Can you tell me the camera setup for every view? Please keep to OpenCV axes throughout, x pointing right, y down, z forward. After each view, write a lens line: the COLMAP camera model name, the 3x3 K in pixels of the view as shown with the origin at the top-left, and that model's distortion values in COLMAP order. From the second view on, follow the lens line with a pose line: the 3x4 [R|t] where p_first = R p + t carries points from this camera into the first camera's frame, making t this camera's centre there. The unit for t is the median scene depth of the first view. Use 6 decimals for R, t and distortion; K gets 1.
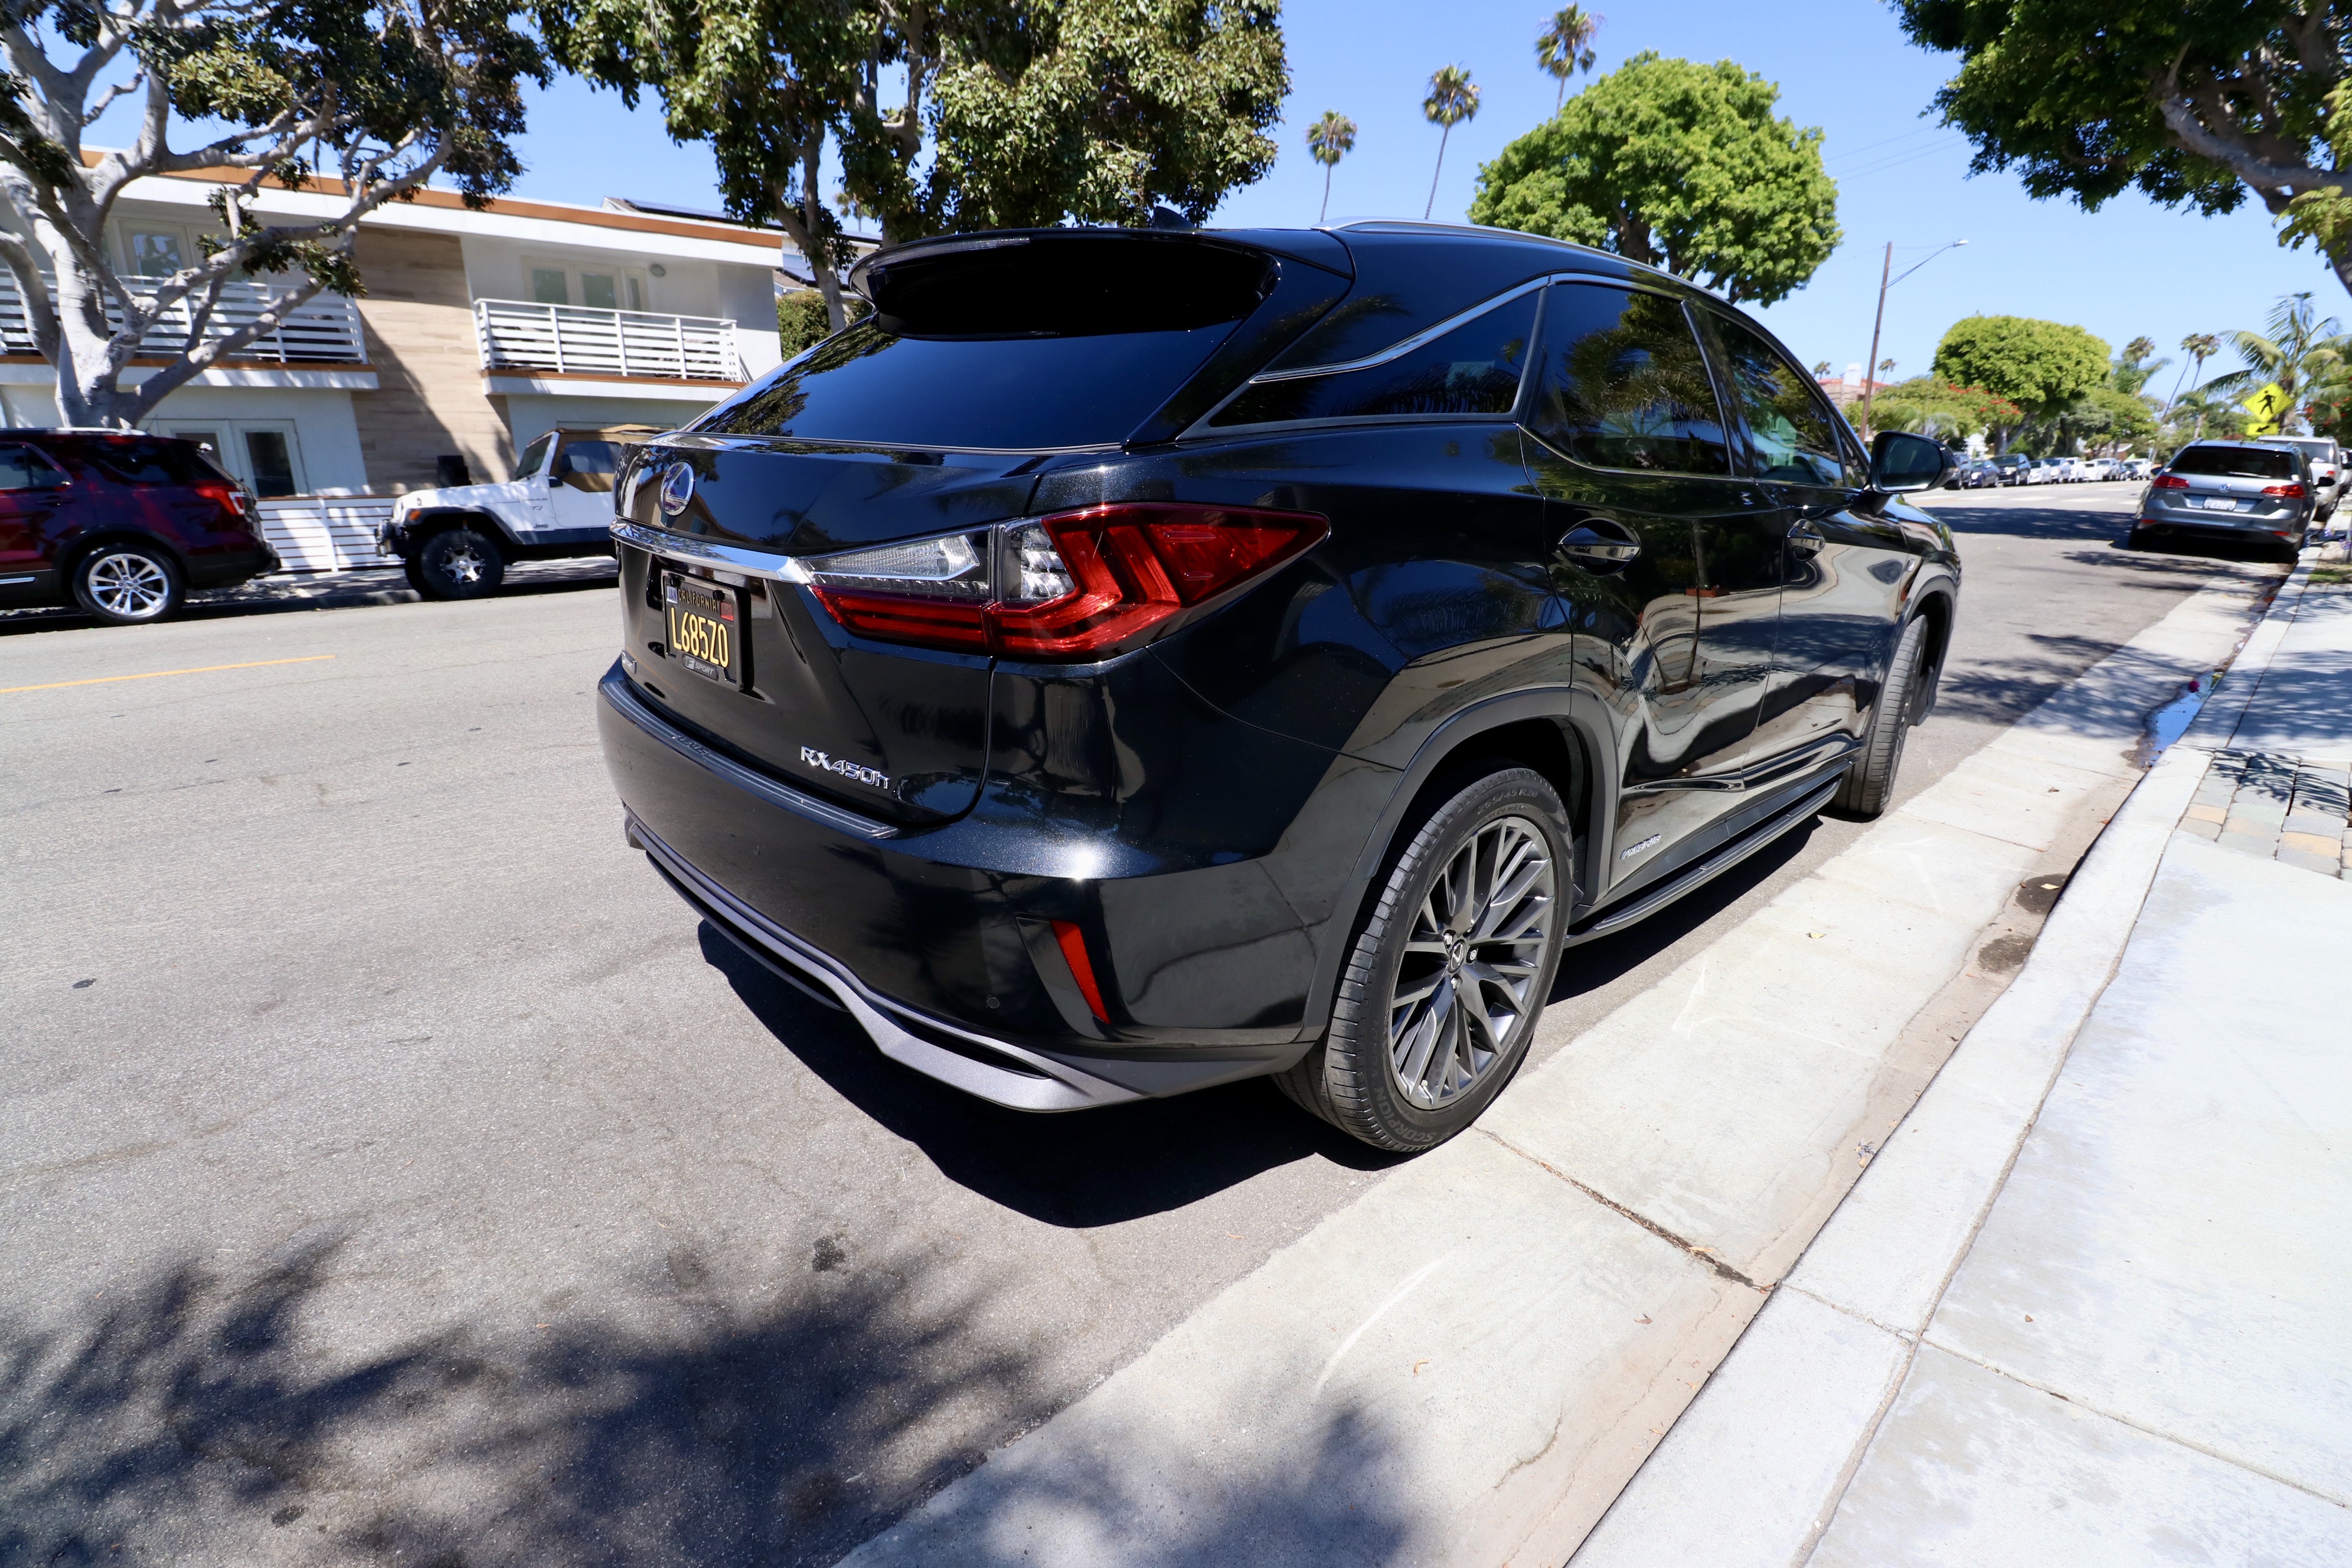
lens RADIAL K [[1096.5, 0, 1159.1], [0, 1096.5, 782.9], [0, 0, 1]] dist [-0.002568, -0.011218]
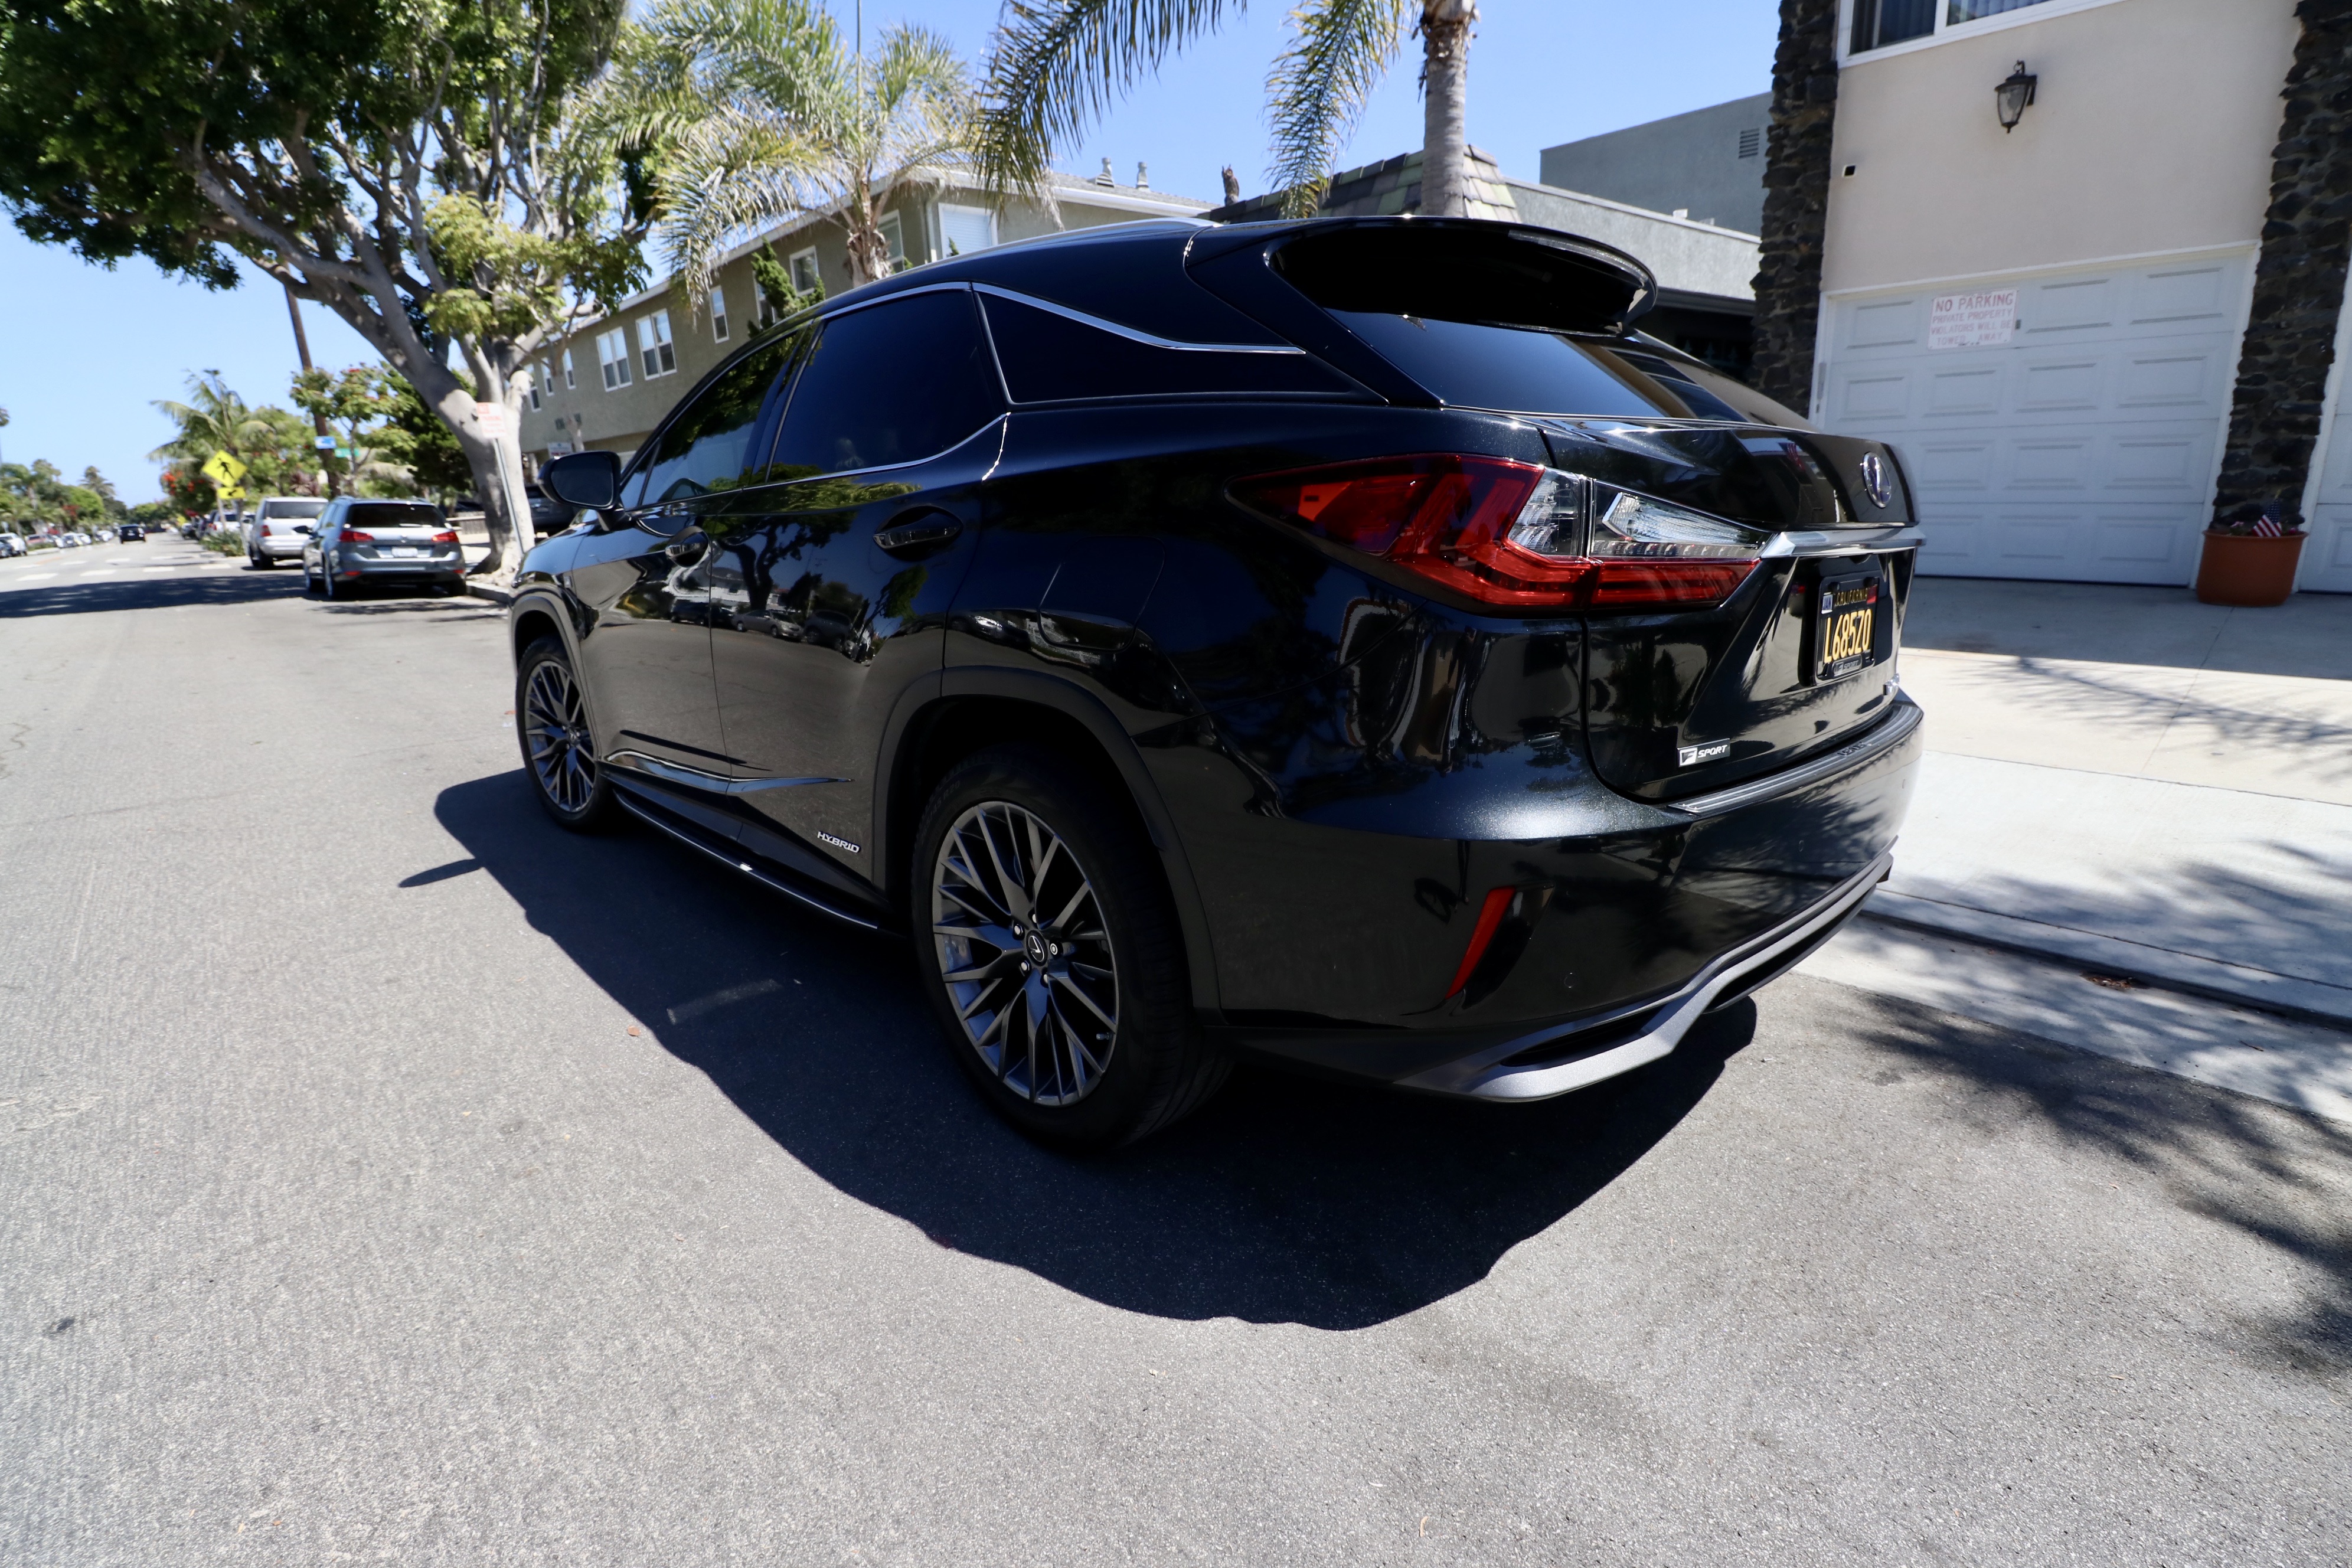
lens RADIAL K [[1096.5, 0, 1159.1], [0, 1096.5, 782.9], [0, 0, 1]] dist [-0.002568, -0.011218]
pose [[0.026744, -0.257835, 0.965819, -0.205584], [0.315211, 0.919050, 0.236621, -0.062538], [-0.948645, 0.298108, 0.105852, 0.218493]]
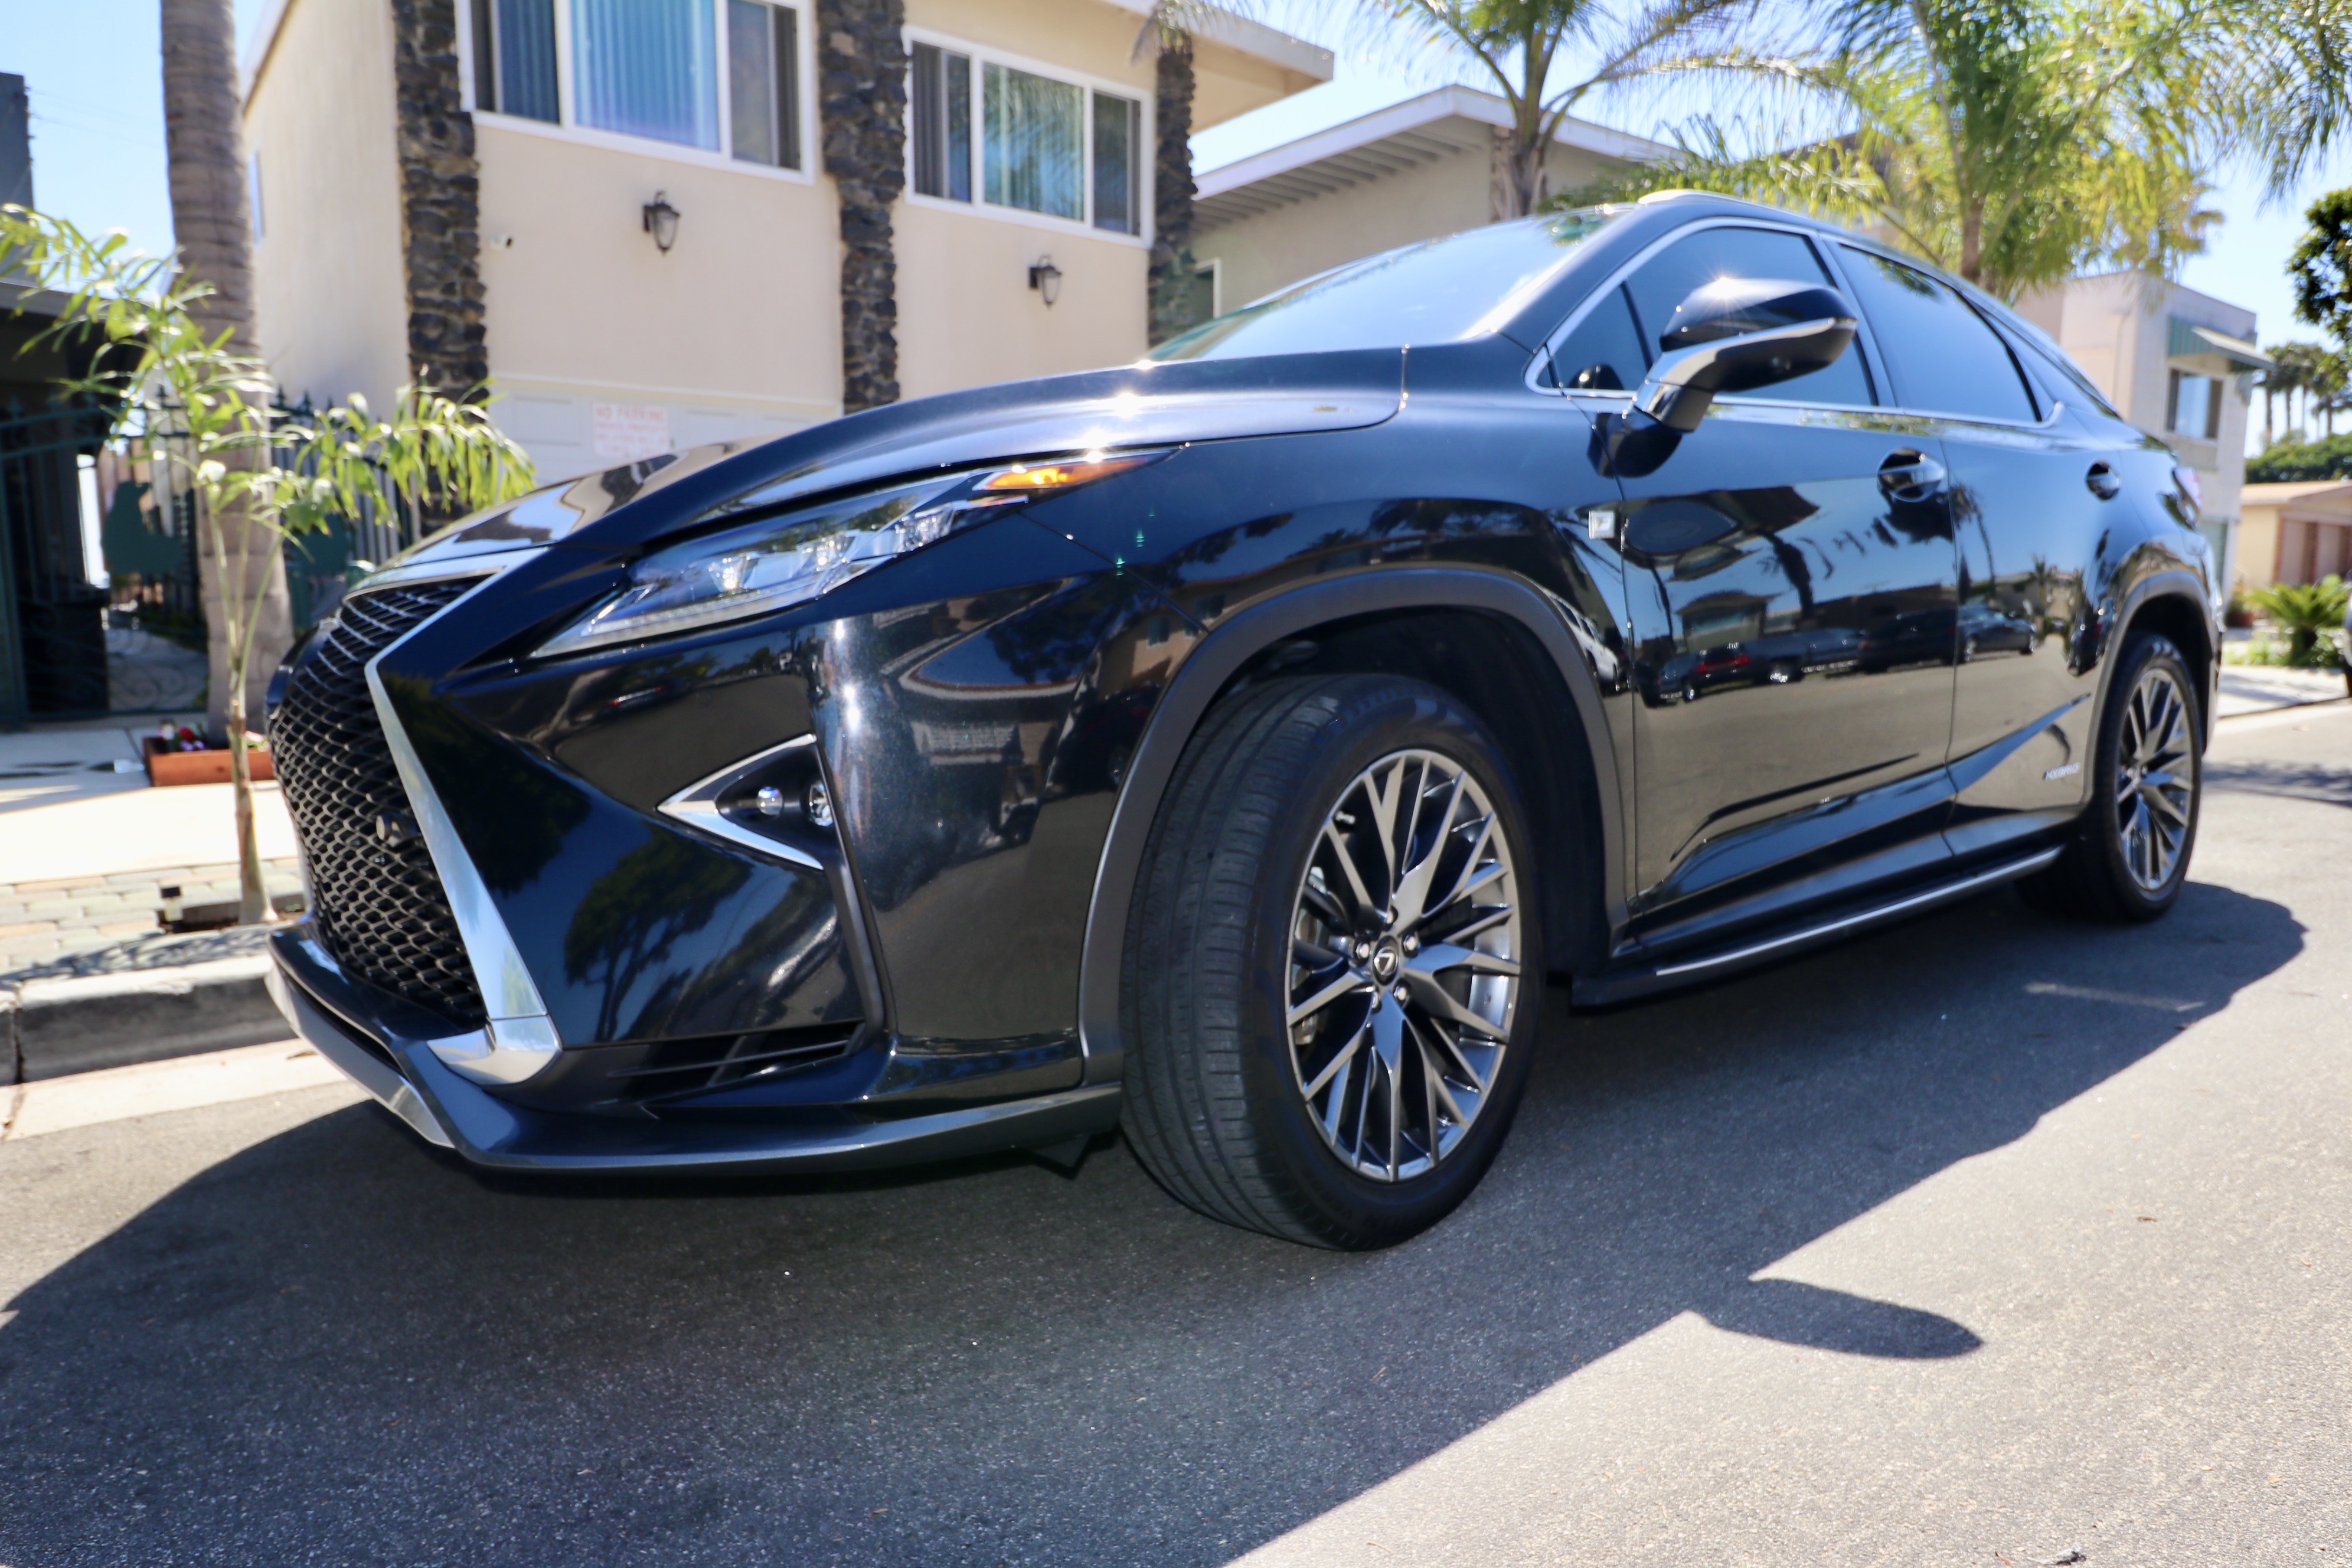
lens RADIAL K [[1445.1, 0, 1161.4], [0, 1445.1, 779.4], [0, 0, 1]] dist [0.000538, -0.006188]
pose [[-0.996040, 0.011242, 0.088189, 0.117947], [0.044796, 0.920306, 0.388627, -0.132366], [-0.076792, 0.391039, -0.917165, 0.549216]]
